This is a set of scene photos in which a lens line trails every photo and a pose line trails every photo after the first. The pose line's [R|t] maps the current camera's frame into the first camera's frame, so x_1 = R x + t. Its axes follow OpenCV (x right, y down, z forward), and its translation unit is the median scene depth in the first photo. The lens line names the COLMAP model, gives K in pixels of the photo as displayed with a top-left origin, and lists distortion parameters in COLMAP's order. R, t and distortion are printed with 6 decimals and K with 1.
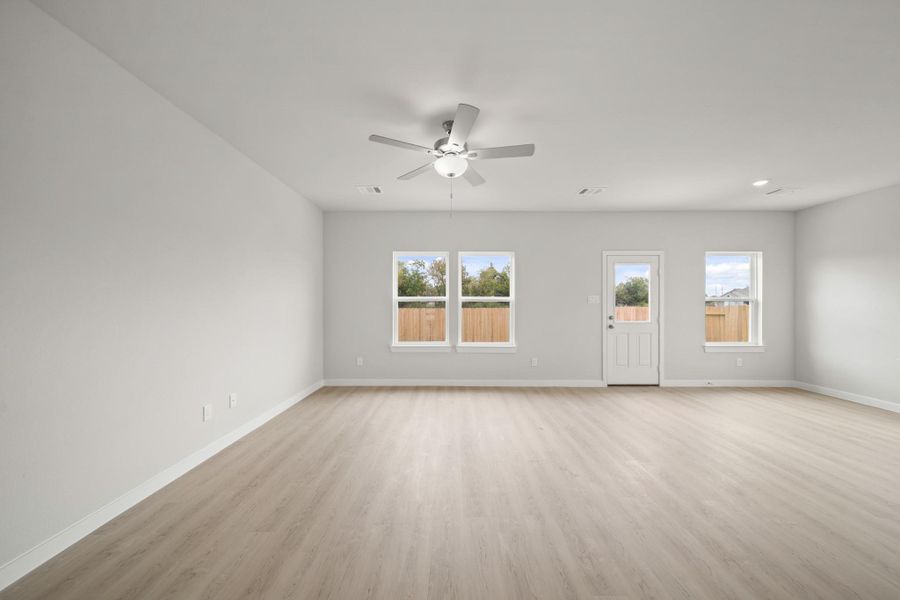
lens RADIAL K [[328.6, 0, 436.0], [0, 328.6, 303.3], [0, 0, 1]] dist [-0.002764, -0.000487]
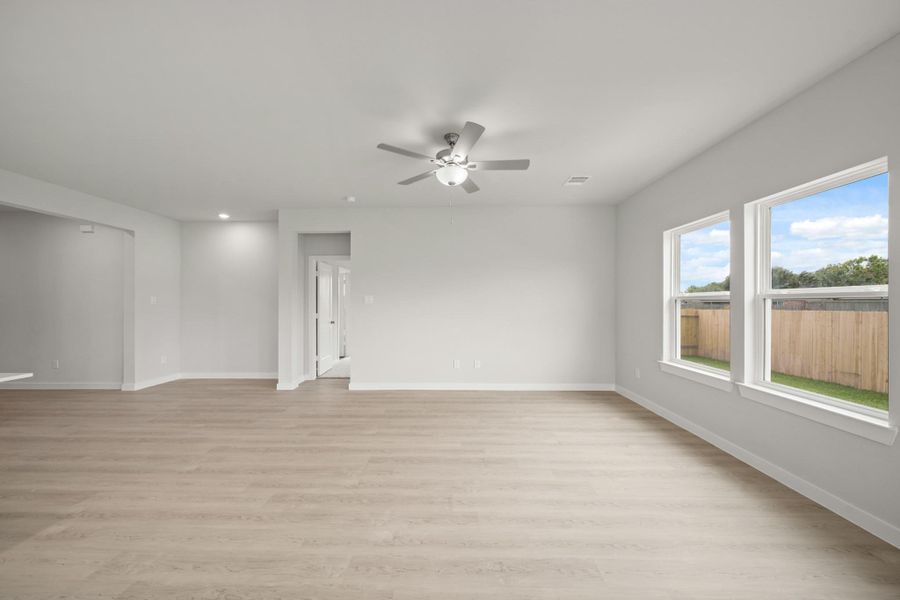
lens RADIAL K [[315.1, 0, 446.9], [0, 315.1, 305.2], [0, 0, 1]] dist [0.000916, -0.000266]
pose [[-0.018740, -0.003250, -0.999819, 0.562814], [0.005729, 0.999978, -0.003358, 0.004198], [0.999808, -0.005791, -0.018721, 0.531901]]
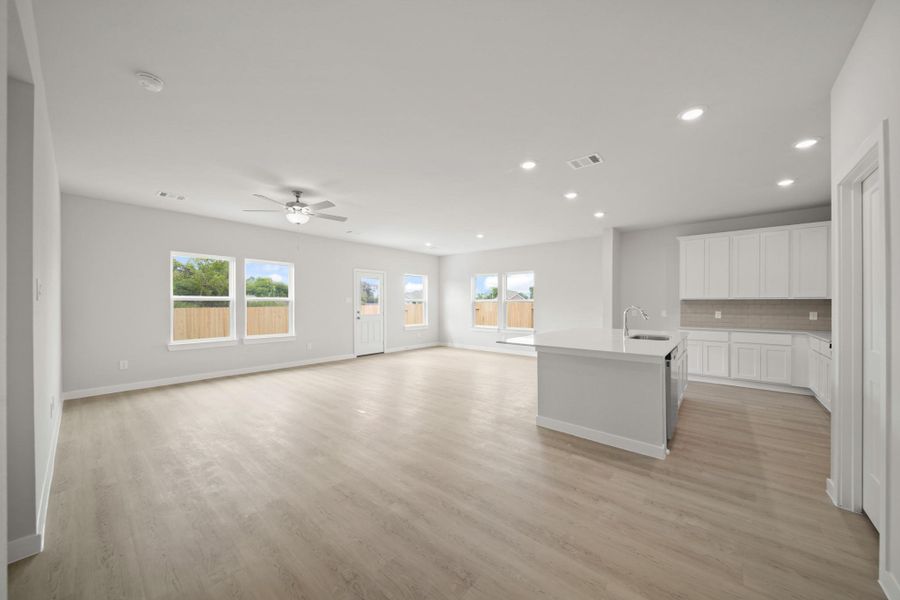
lens RADIAL K [[315.1, 0, 456.9], [0, 315.1, 302.6], [0, 0, 1]] dist [0.000916, -0.000266]
pose [[0.629395, 0.002042, 0.777083, -0.325140], [-0.000887, 0.999998, -0.001910, 0.001418], [-0.777085, 0.000512, 0.629395, -0.287637]]
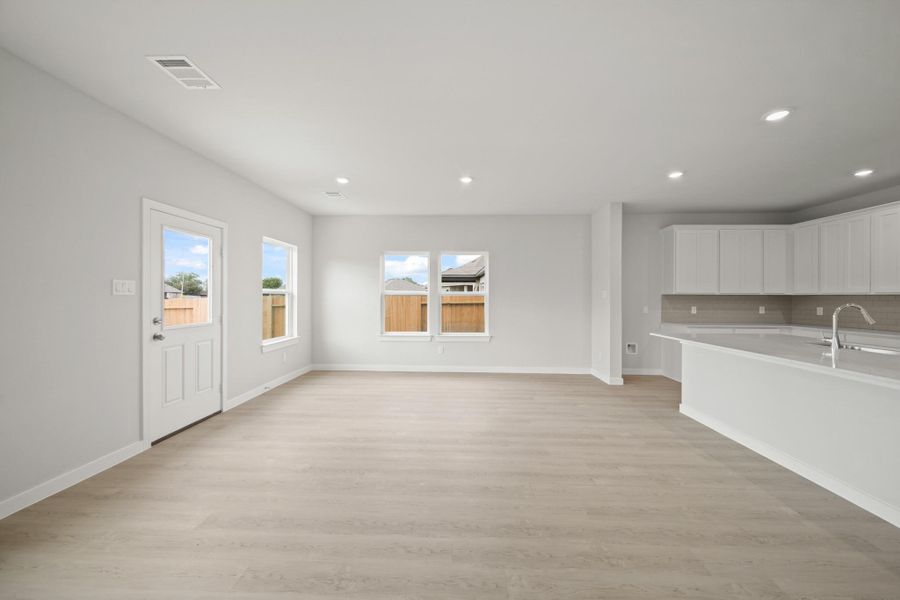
lens RADIAL K [[315.1, 0, 453.4], [0, 315.1, 294.2], [0, 0, 1]] dist [0.000916, -0.000266]
pose [[0.027744, 0.009282, 0.999572, 0.008797], [-0.004808, 0.999947, -0.009152, 0.000917], [-0.999604, -0.004552, 0.027787, 0.480855]]
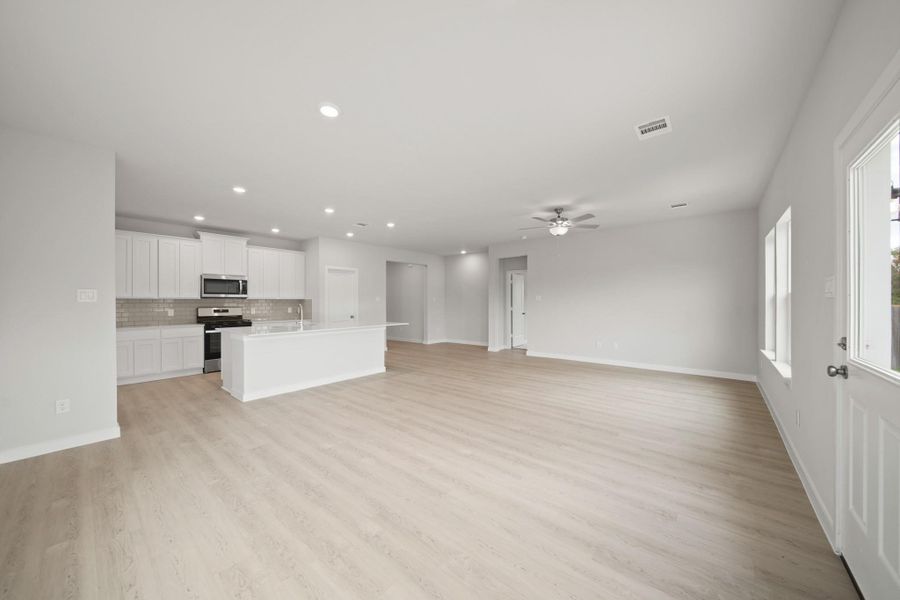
lens RADIAL K [[315.1, 0, 453.1], [0, 315.1, 304.3], [0, 0, 1]] dist [0.000916, -0.000266]
pose [[-0.639536, 0.001156, -0.768760, 0.984782], [0.003170, 0.999994, -0.001134, 0.010952], [0.768755, -0.003163, -0.639536, 0.901185]]
